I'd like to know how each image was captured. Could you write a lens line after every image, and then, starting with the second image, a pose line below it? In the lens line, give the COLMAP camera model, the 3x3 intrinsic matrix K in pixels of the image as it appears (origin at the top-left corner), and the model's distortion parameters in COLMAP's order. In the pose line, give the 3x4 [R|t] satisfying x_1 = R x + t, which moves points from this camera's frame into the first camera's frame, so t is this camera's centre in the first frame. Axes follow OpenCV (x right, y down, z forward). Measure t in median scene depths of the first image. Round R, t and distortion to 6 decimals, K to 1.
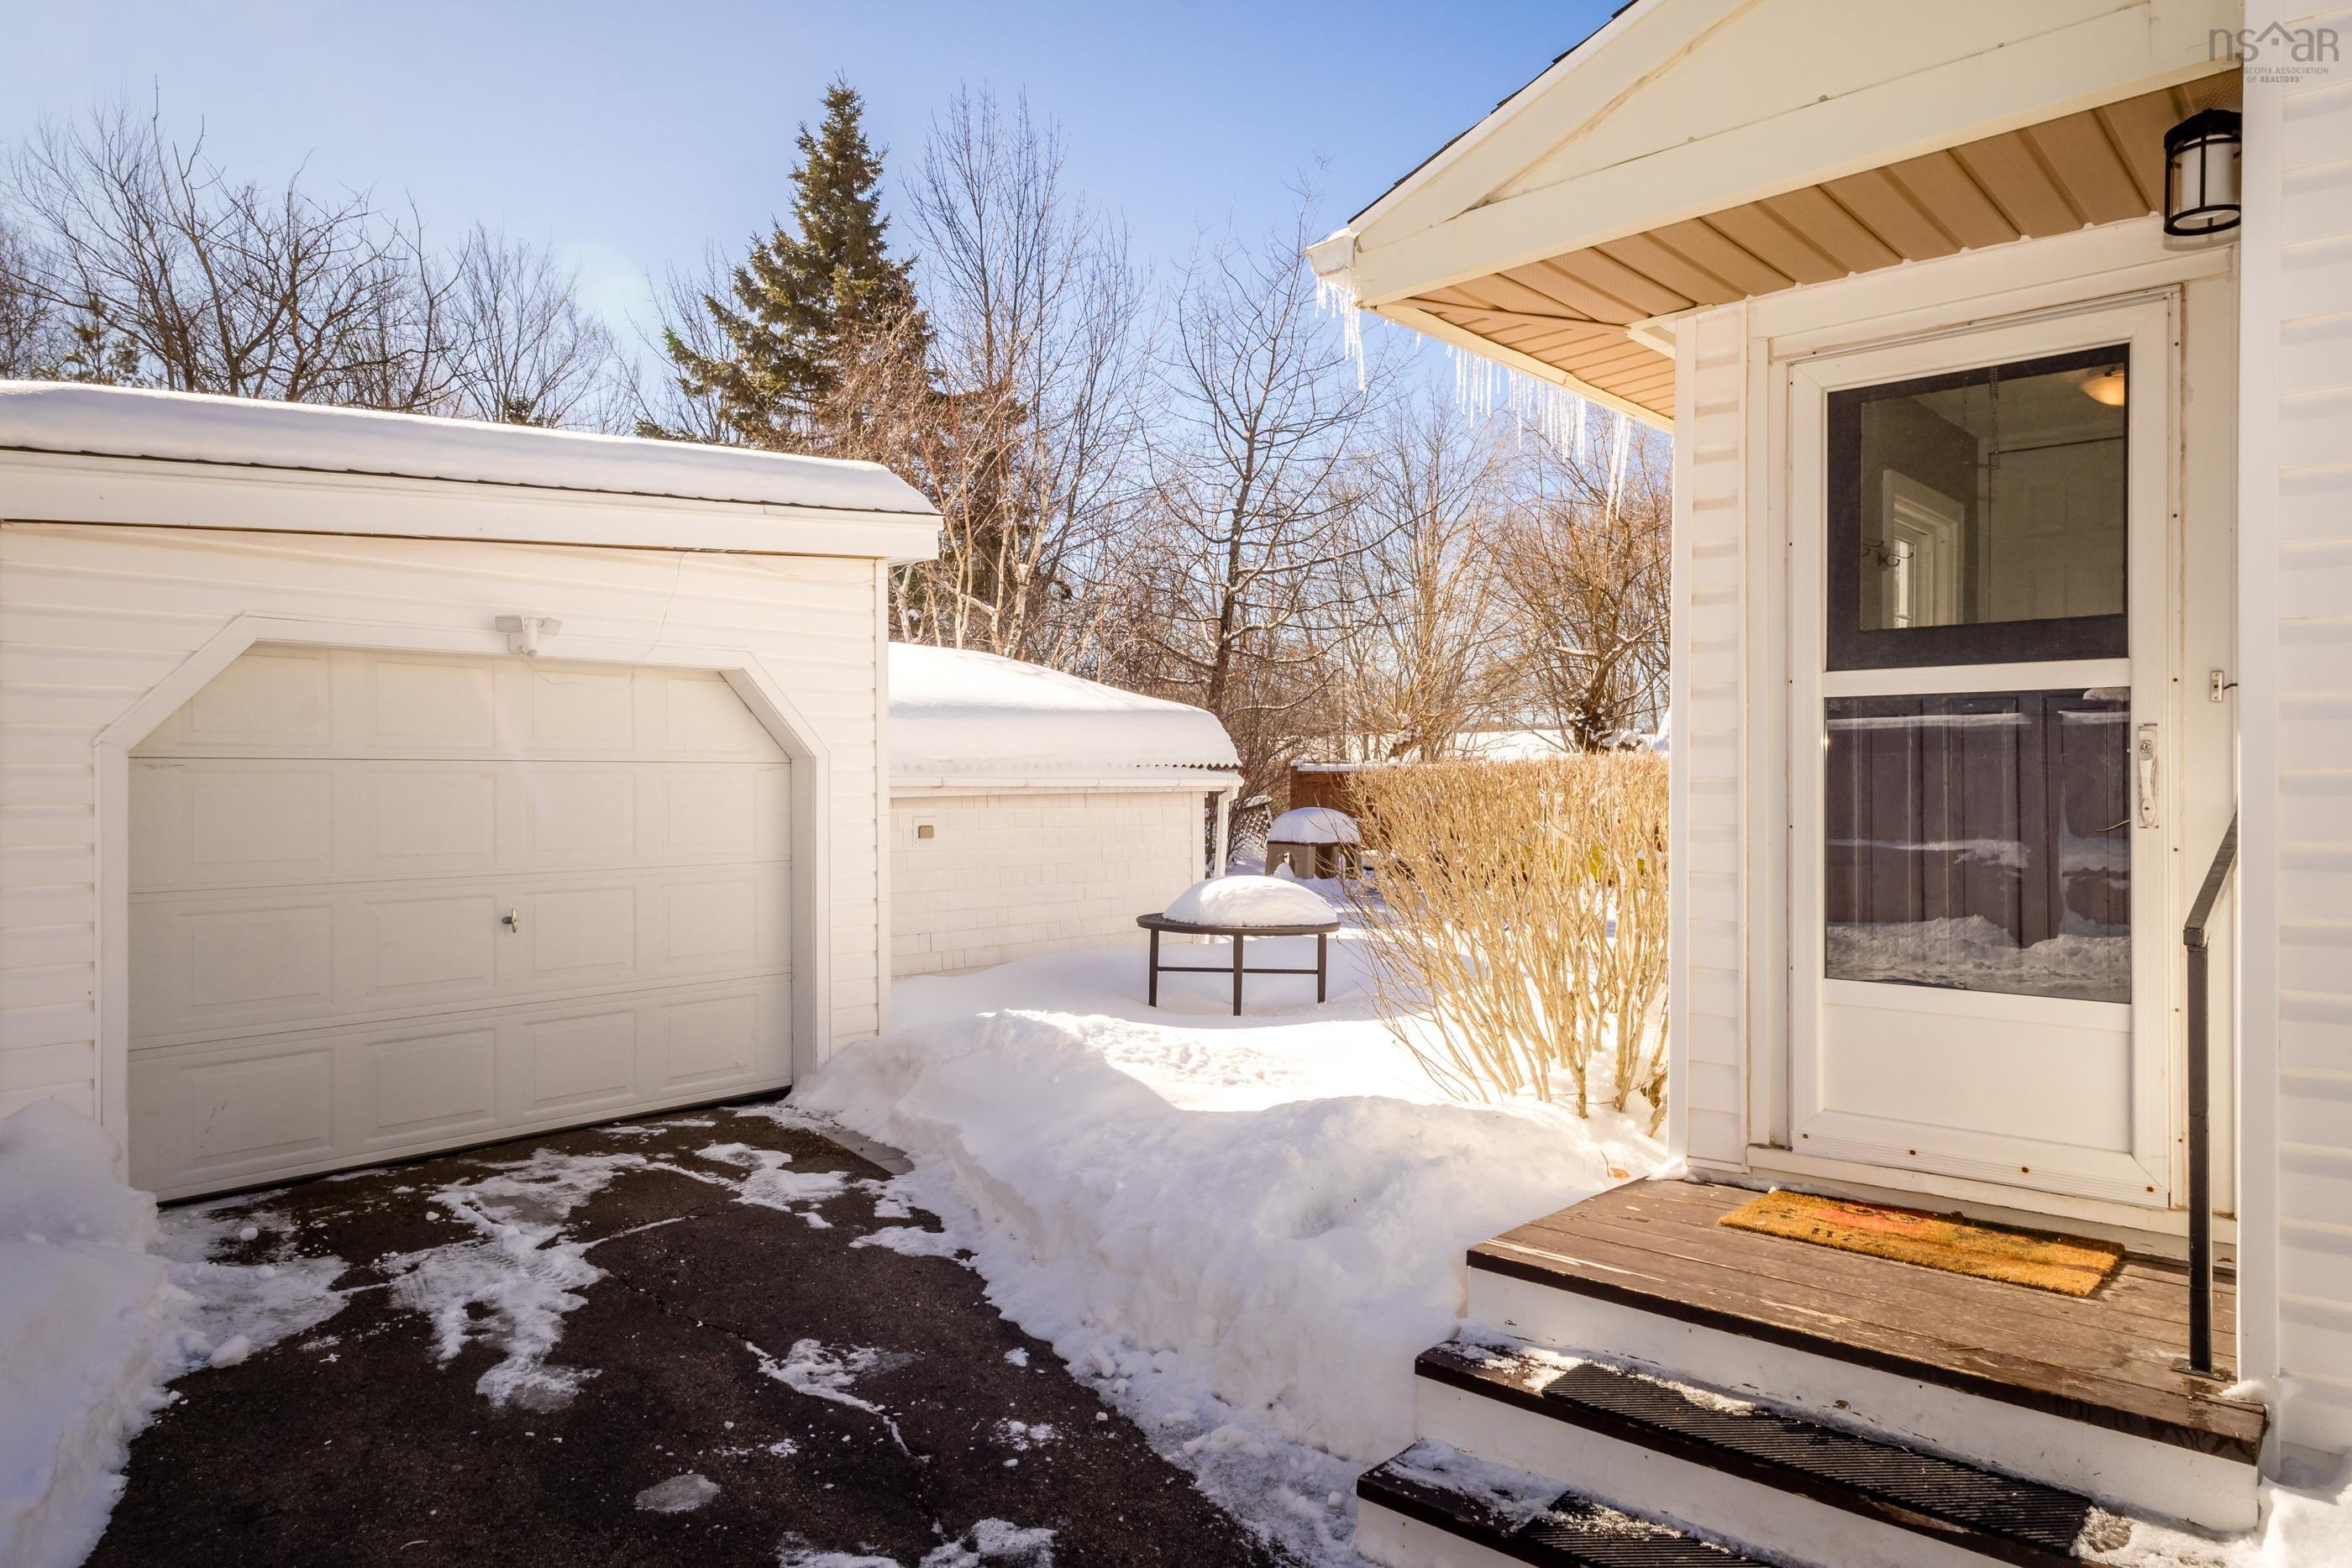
lens RADIAL K [[1518.0, 0, 1174.5], [0, 1518.0, 776.3], [0, 0, 1]] dist [0.024257, -0.012669]
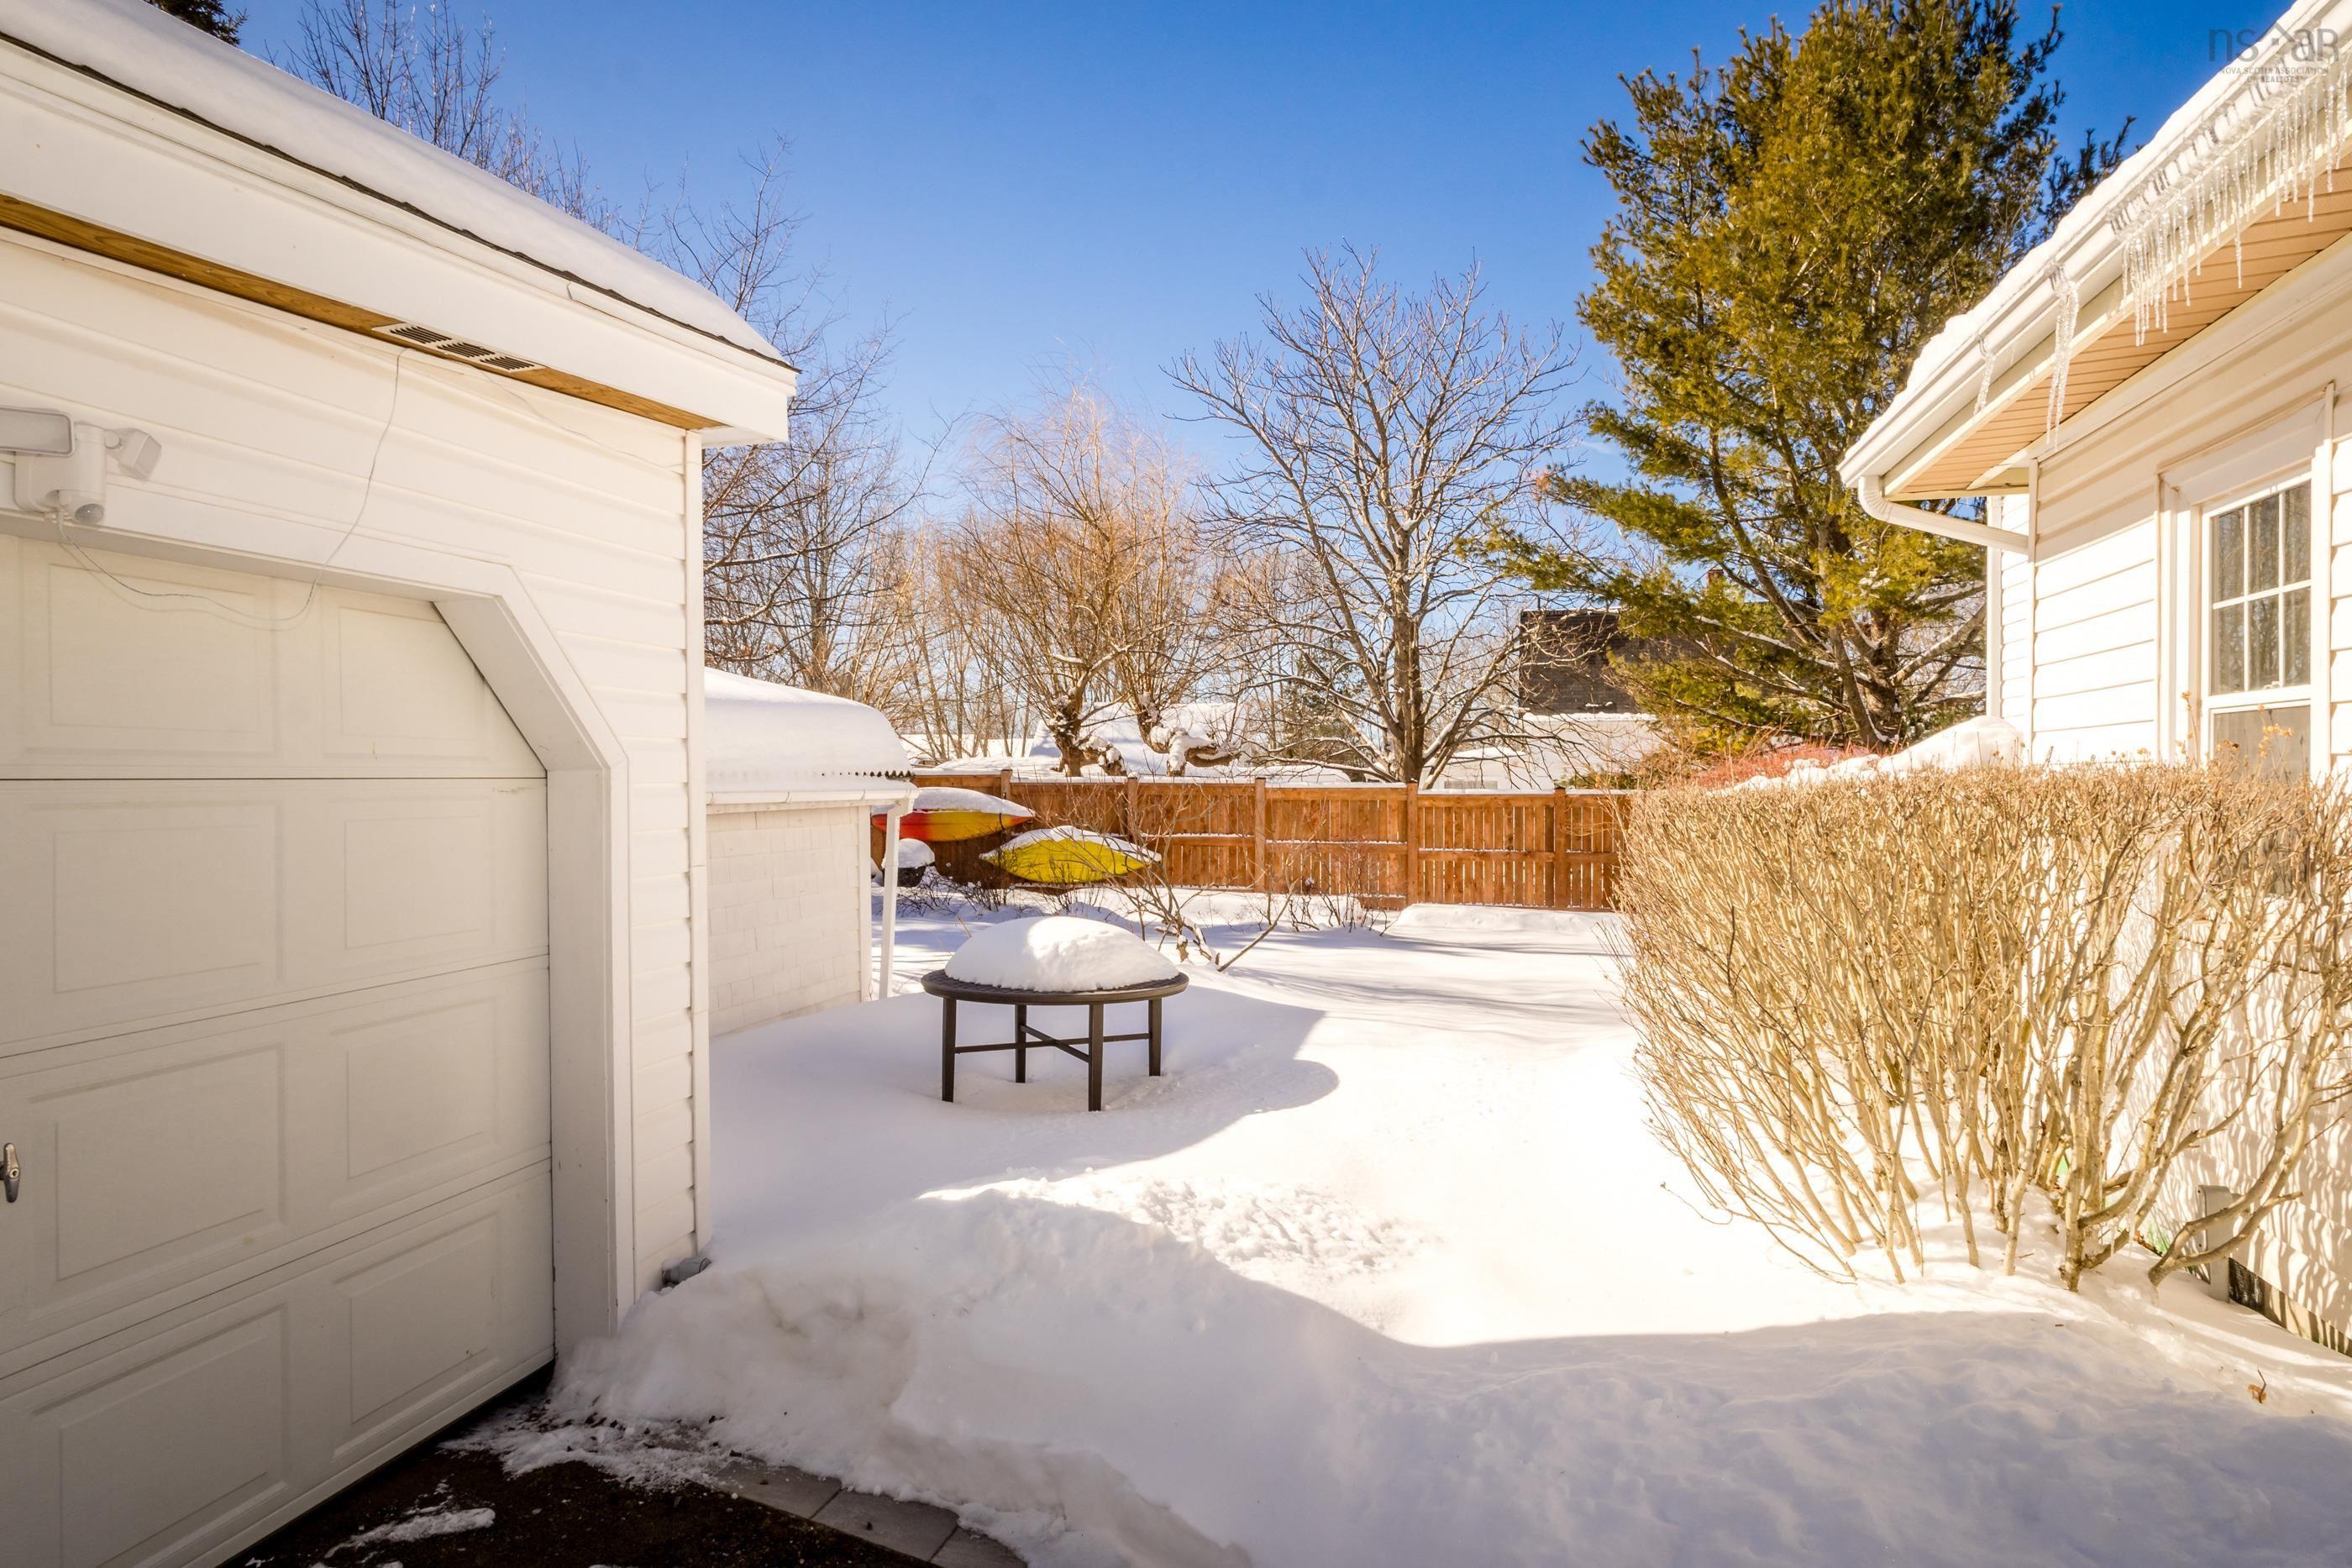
lens RADIAL K [[1369.3, 0, 1177.5], [0, 1369.3, 783.5], [0, 0, 1]] dist [-0.002594, 0.001046]
pose [[0.895180, -0.005382, 0.445672, -0.390861], [0.003232, 0.999979, 0.005584, -0.012373], [-0.445692, -0.003559, 0.895179, 0.659501]]
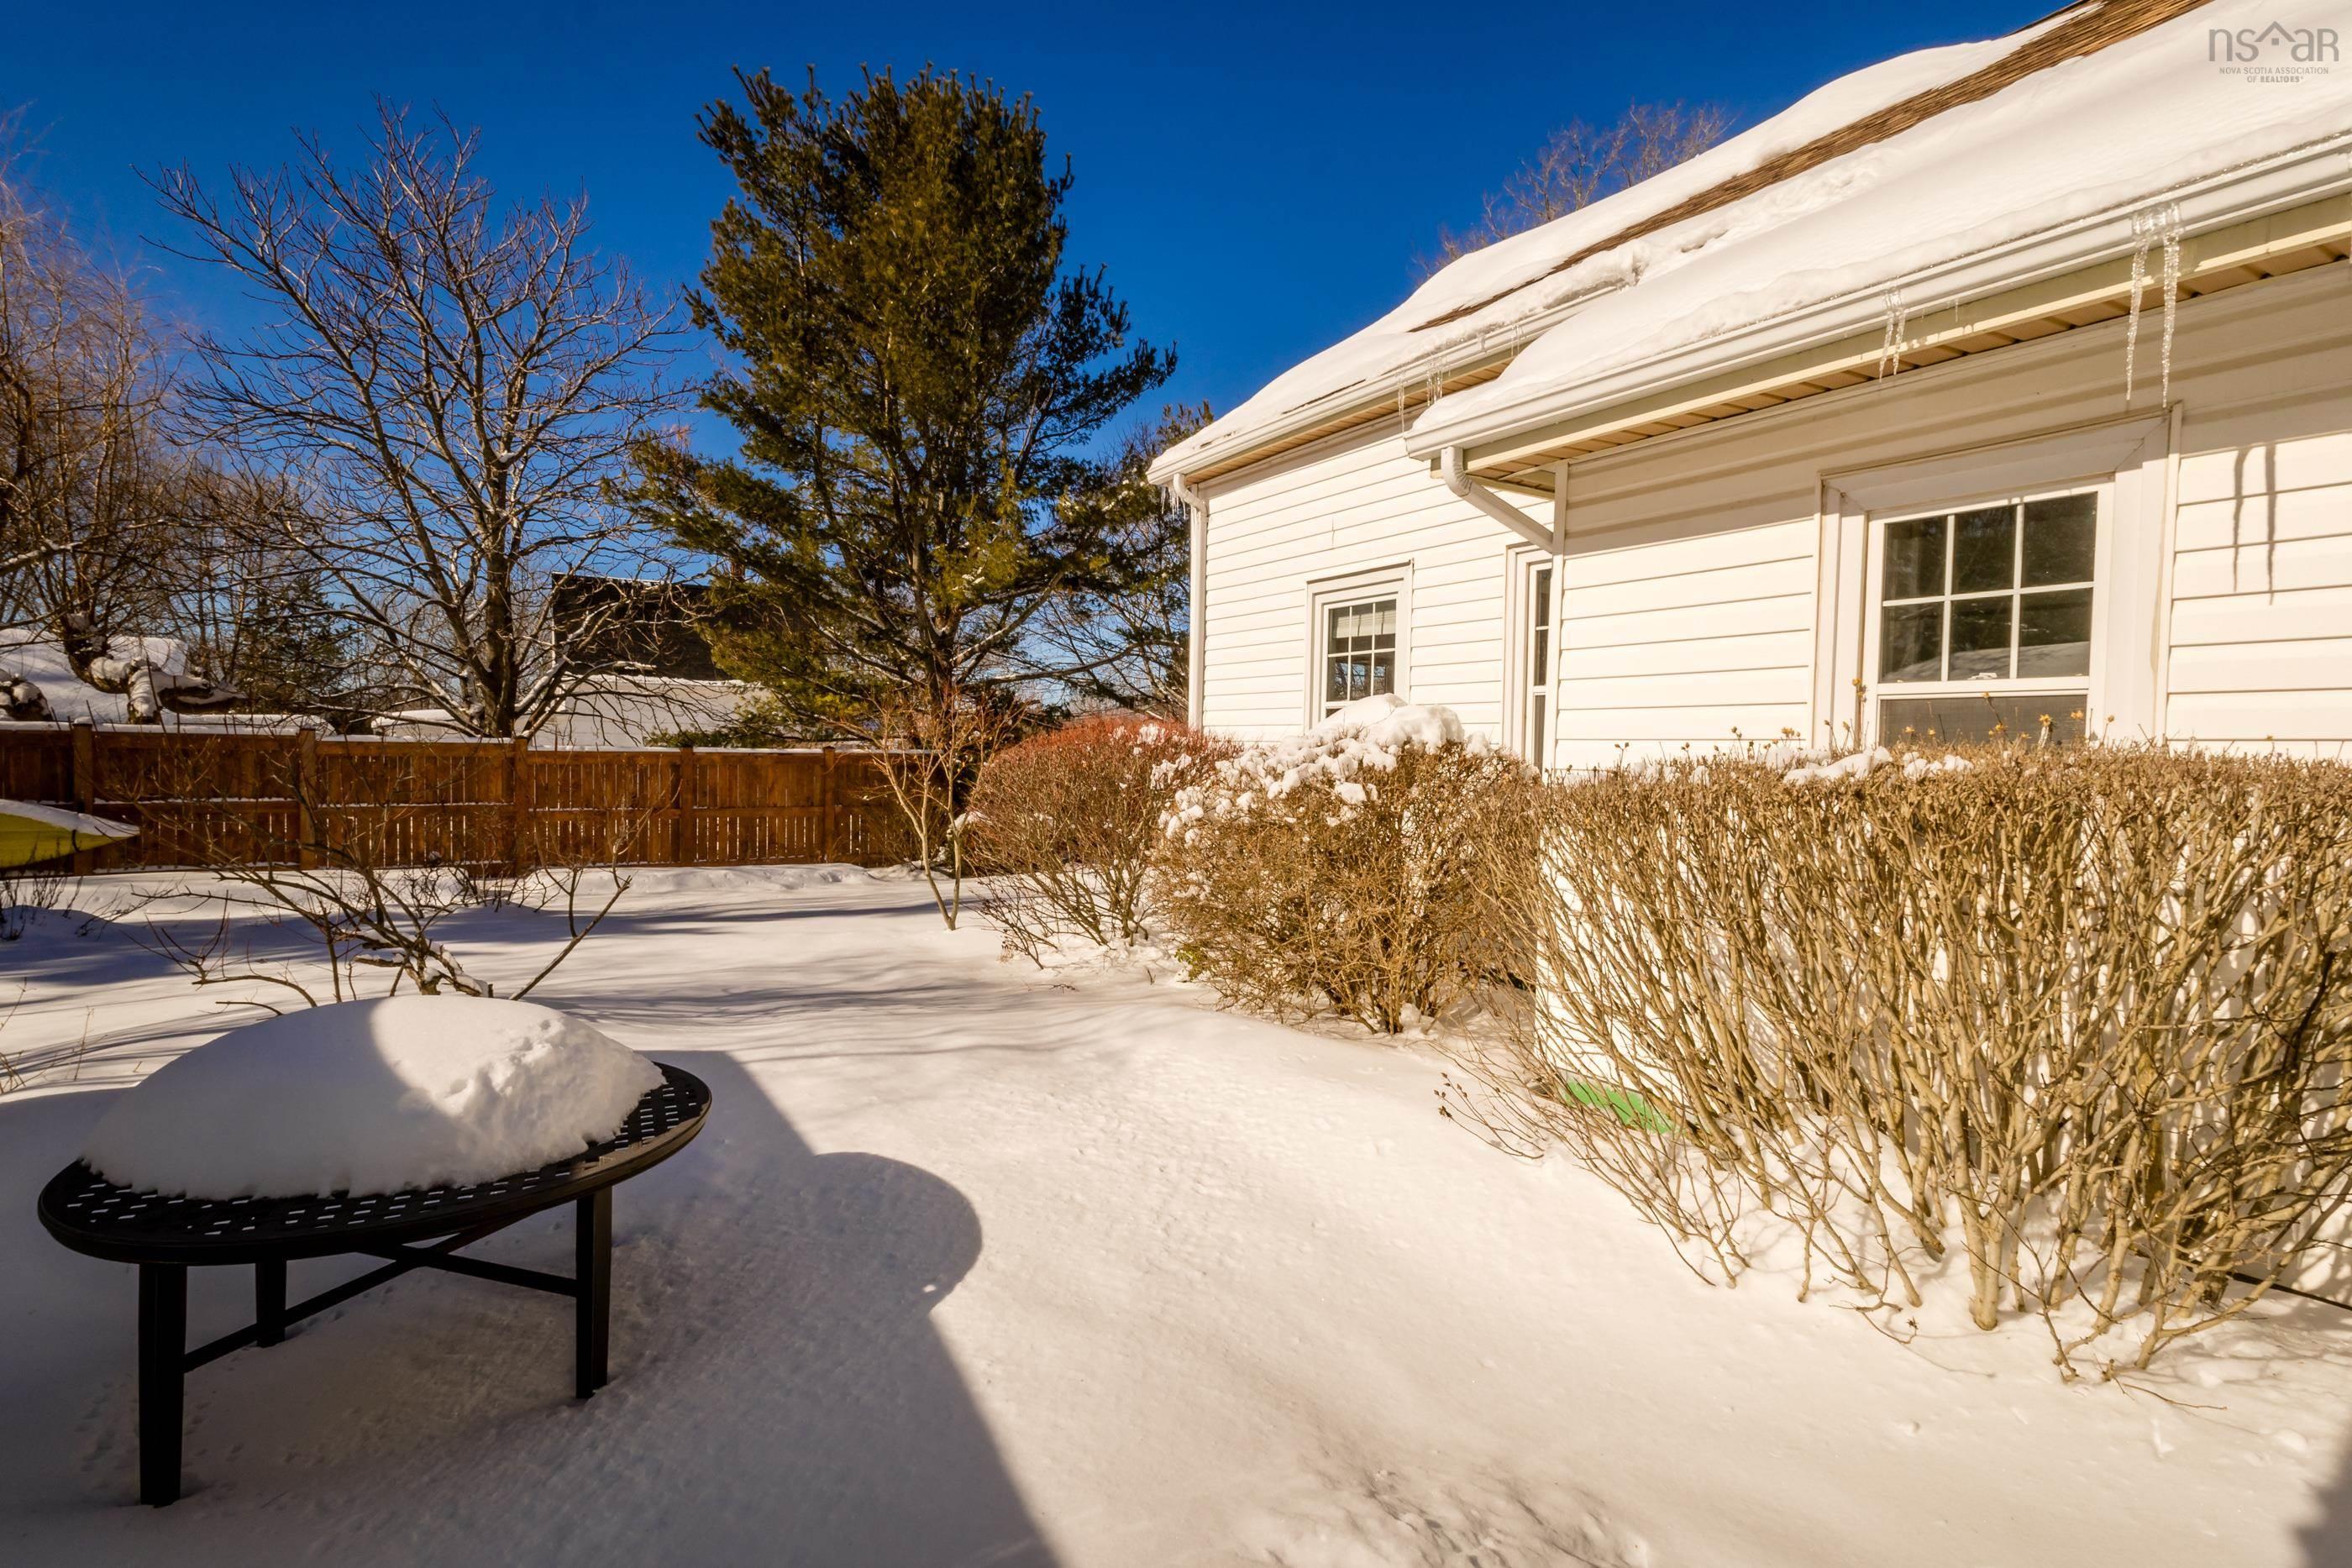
lens RADIAL K [[1084.8, 0, 1172.6], [0, 1084.8, 783.0], [0, 0, 1]] dist [0.003014, 0.001329]
pose [[0.287084, -0.031156, 0.957399, -0.306690], [-0.017824, 0.999124, 0.037859, -0.011079], [-0.957739, -0.027933, 0.286278, 1.374973]]
